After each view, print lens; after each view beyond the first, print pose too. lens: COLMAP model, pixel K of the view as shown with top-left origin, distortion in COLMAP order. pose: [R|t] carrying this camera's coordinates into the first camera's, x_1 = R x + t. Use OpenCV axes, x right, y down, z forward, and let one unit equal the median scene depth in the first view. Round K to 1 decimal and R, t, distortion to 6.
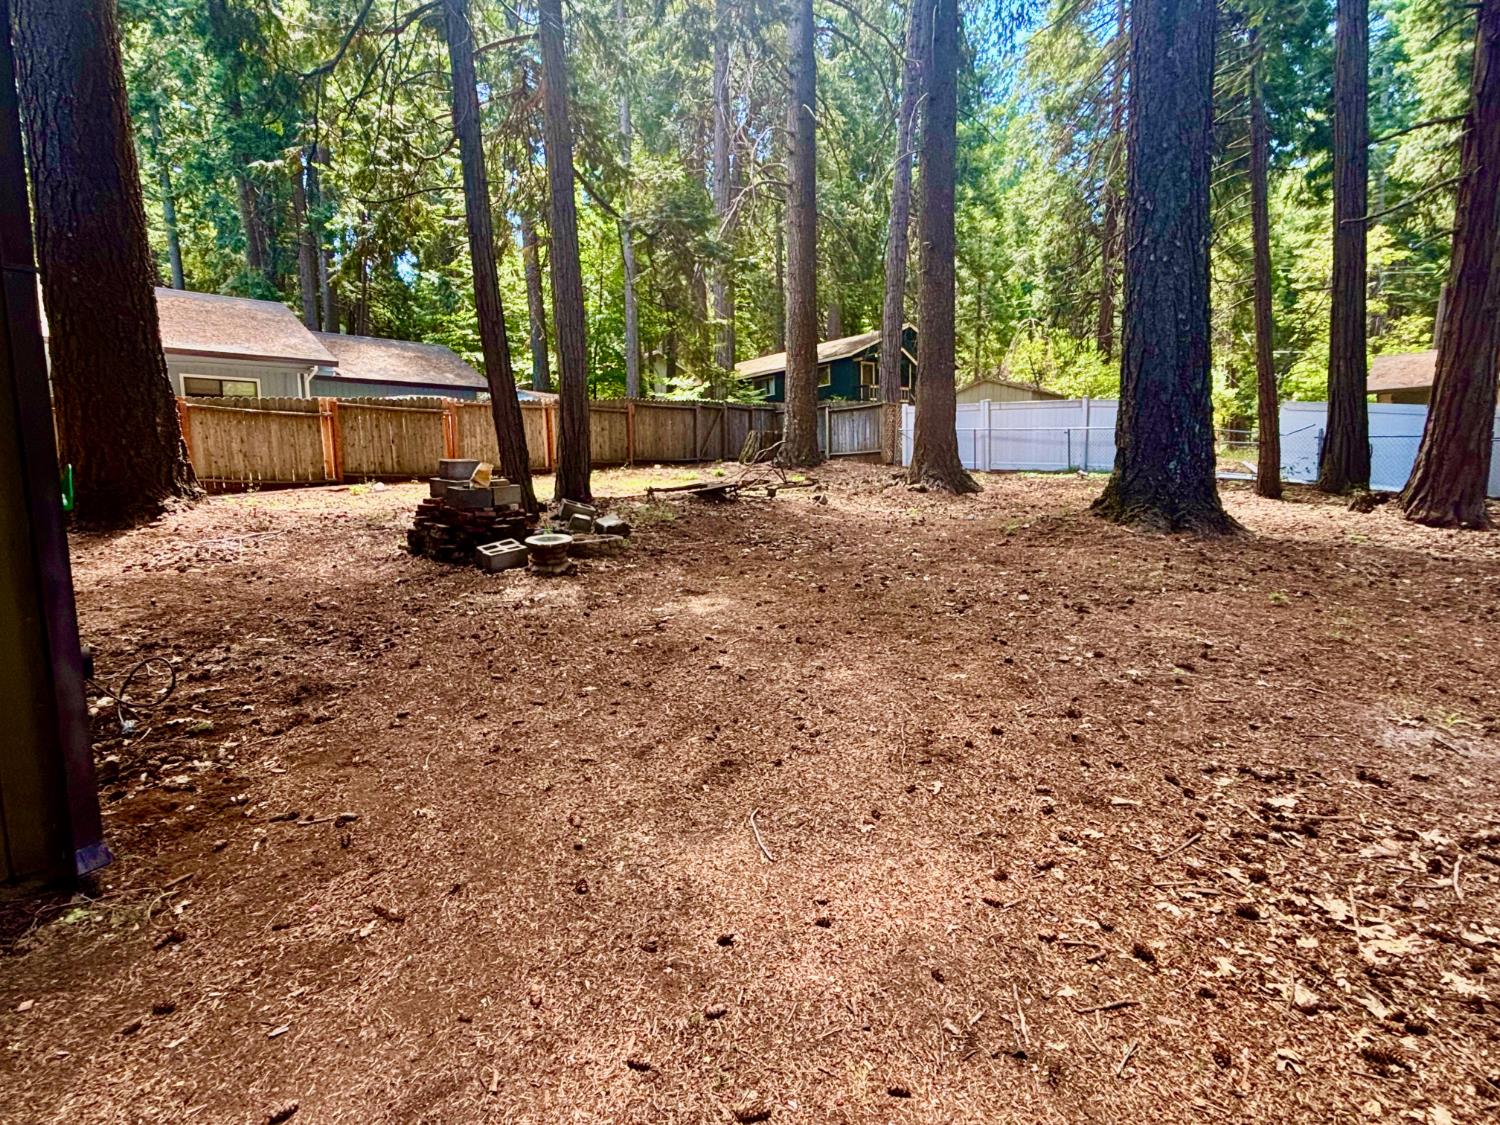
lens RADIAL K [[728.6, 0, 750.0], [0, 728.6, 562.5], [0, 0, 1]] dist [0.001703, 0.006918]
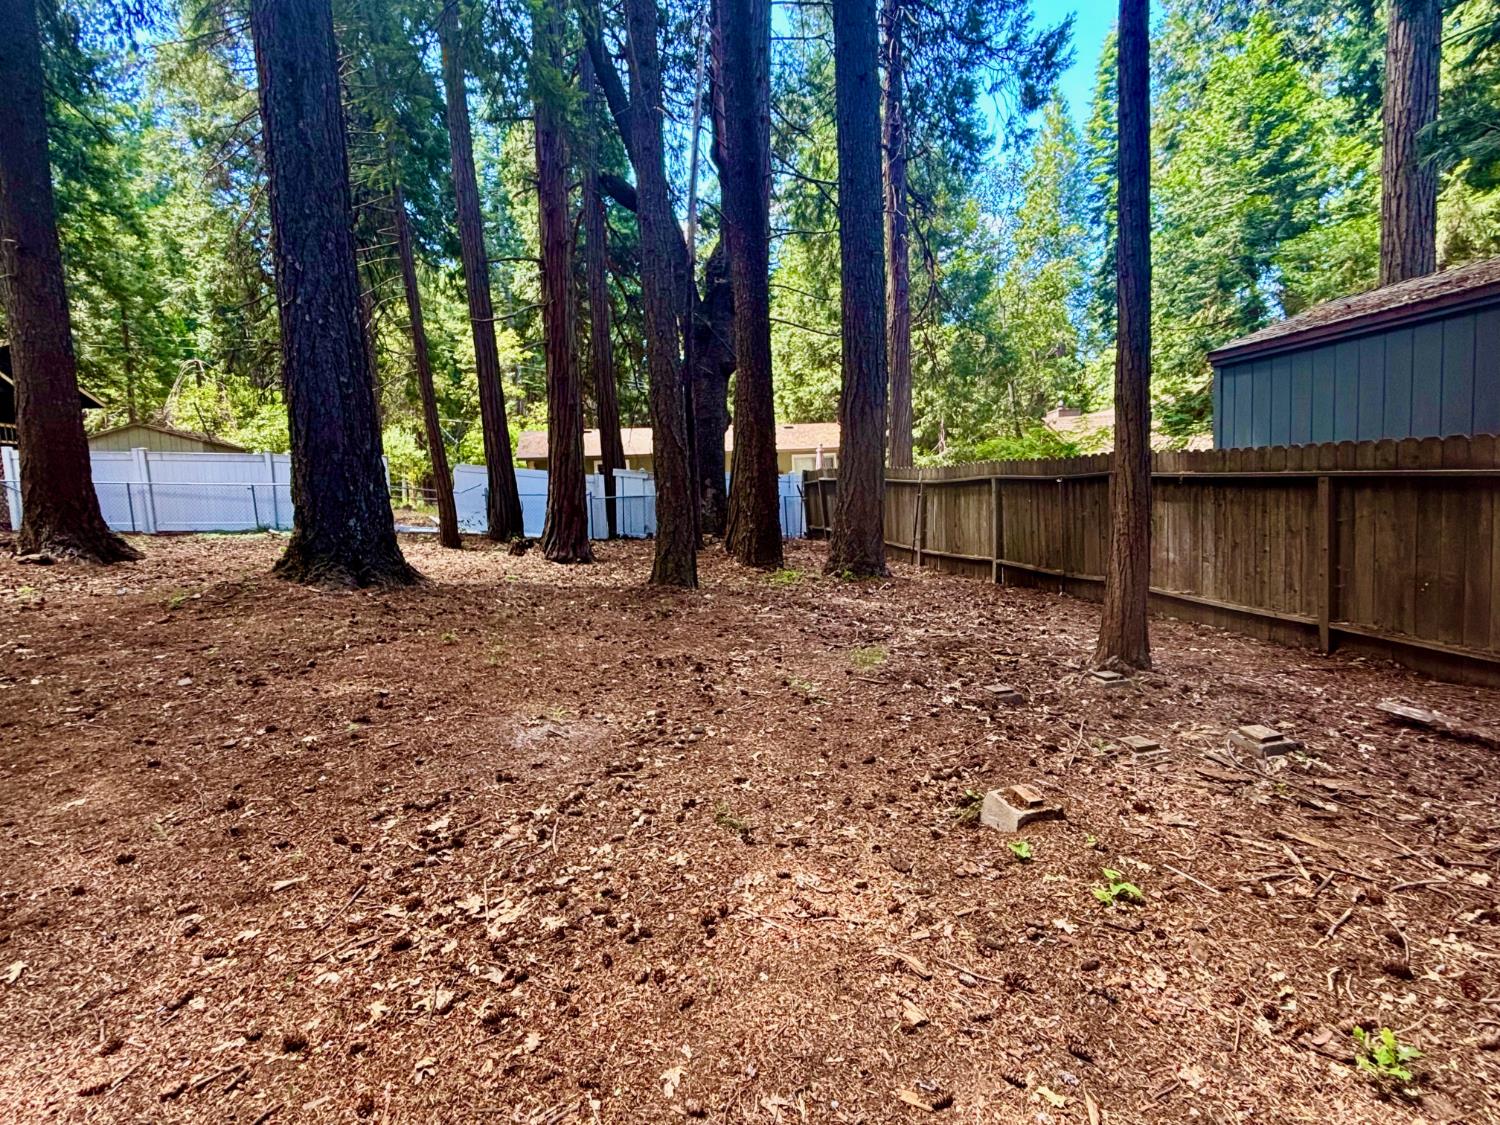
lens RADIAL K [[728.6, 0, 750.0], [0, 728.6, 562.5], [0, 0, 1]] dist [0.001703, 0.006918]
pose [[0.607814, -0.075578, 0.790475, 0.134693], [0.129264, 0.991600, -0.004586, -0.001341], [-0.783488, 0.104967, 0.612478, -0.074735]]
